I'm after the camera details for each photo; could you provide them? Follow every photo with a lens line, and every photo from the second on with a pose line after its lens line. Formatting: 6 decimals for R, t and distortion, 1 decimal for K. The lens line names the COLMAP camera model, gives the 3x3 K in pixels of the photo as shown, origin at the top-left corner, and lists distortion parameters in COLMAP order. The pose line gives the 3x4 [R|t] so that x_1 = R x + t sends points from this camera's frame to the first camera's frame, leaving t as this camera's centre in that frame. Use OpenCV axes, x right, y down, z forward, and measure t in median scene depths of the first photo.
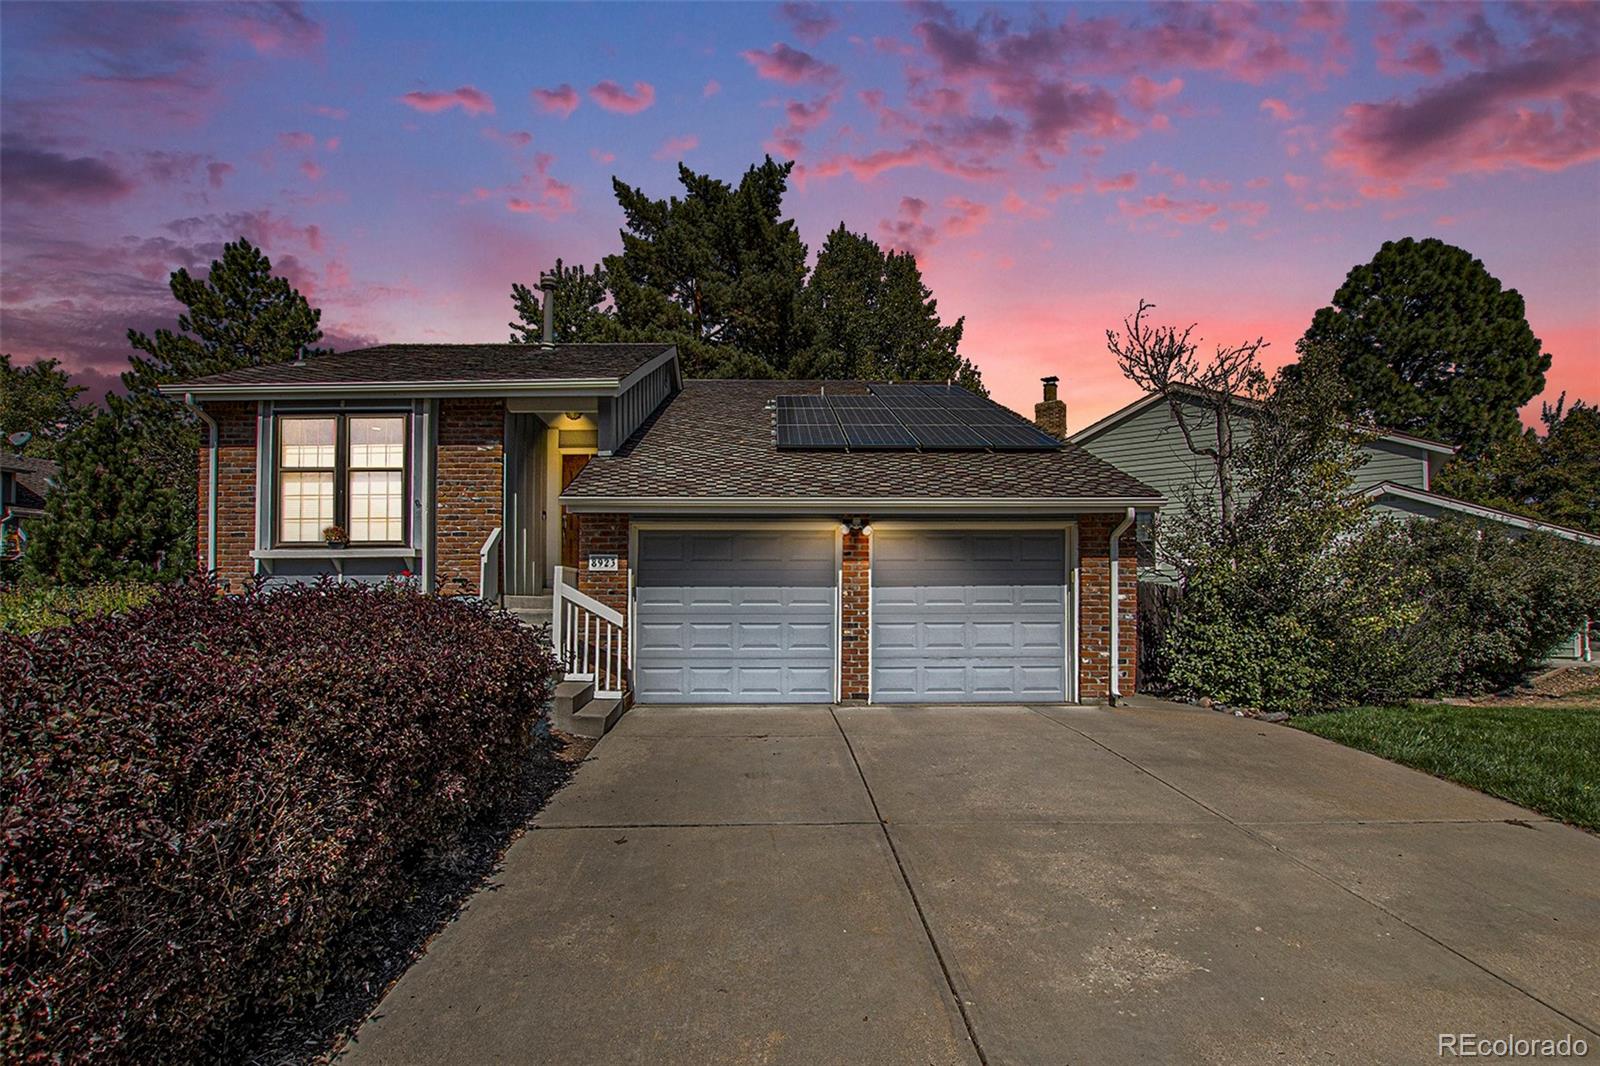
lens RADIAL K [[778.7, 0, 789.5], [0, 778.7, 572.6], [0, 0, 1]] dist [-0.037805, 0.000839]
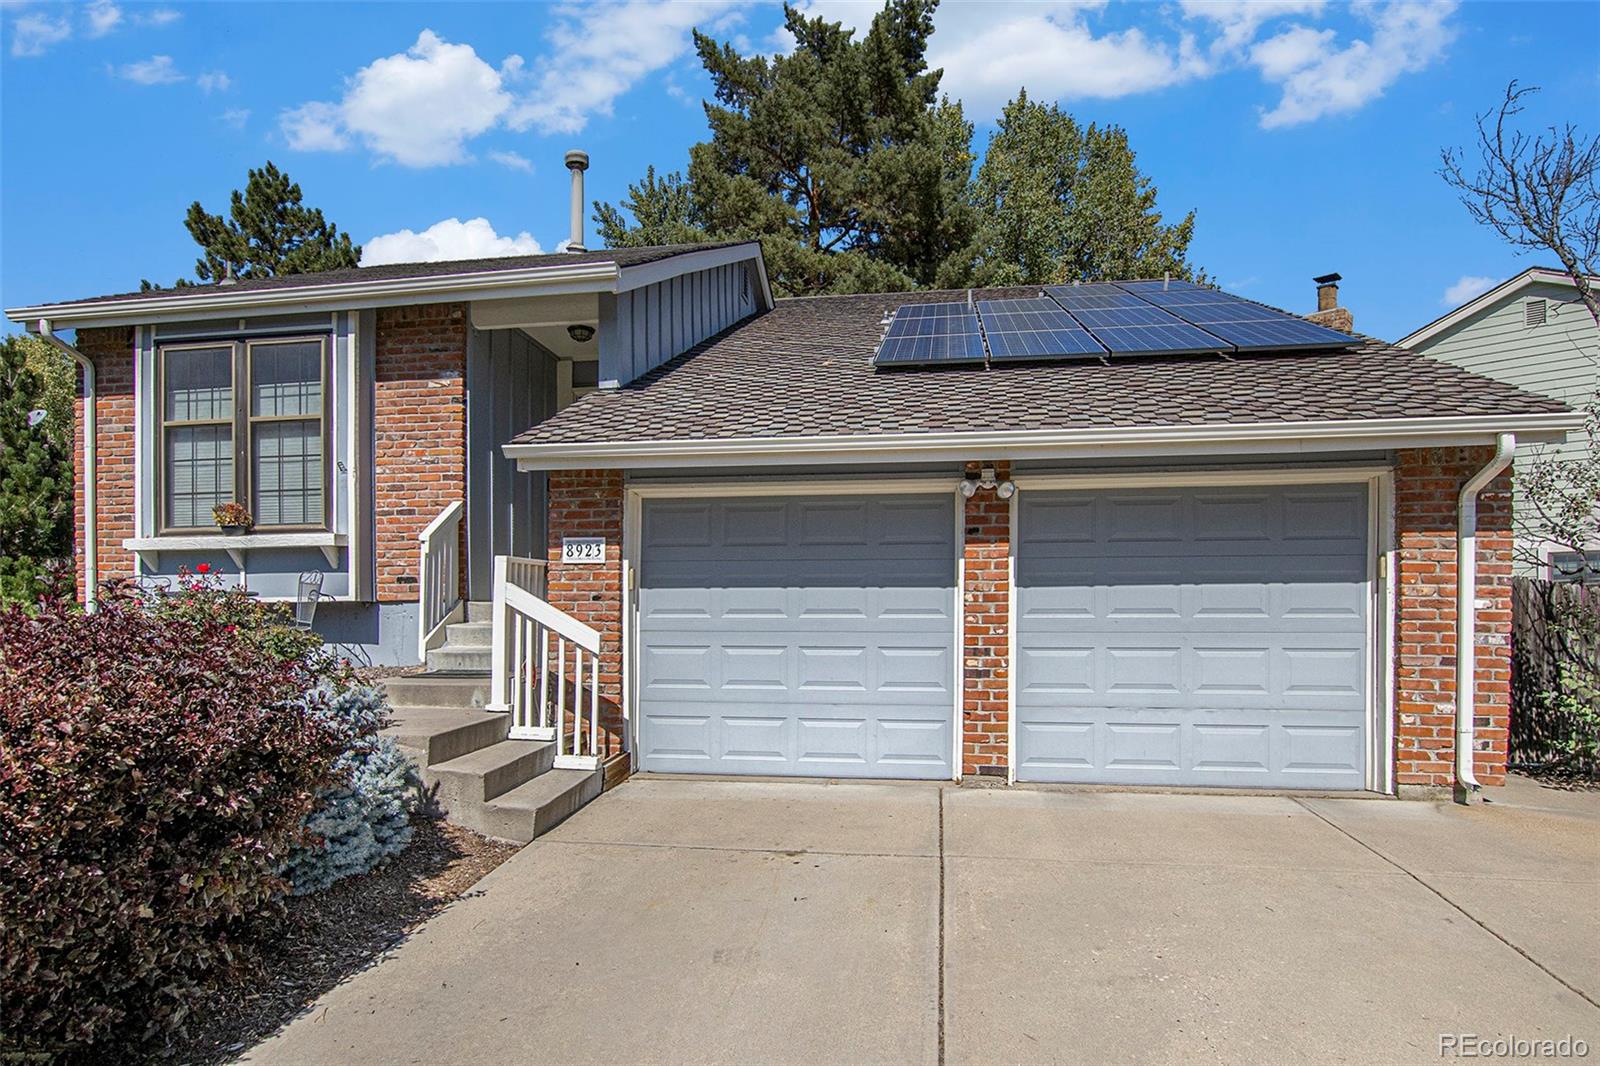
lens RADIAL K [[935.0, 0, 828.7], [0, 935.0, 603.1], [0, 0, 1]] dist [-0.019025, 0.001780]
pose [[0.987558, -0.001649, -0.157245, 0.069614], [0.007147, 0.999382, 0.034403, 0.004931], [0.157091, -0.035099, 0.986960, 0.249922]]
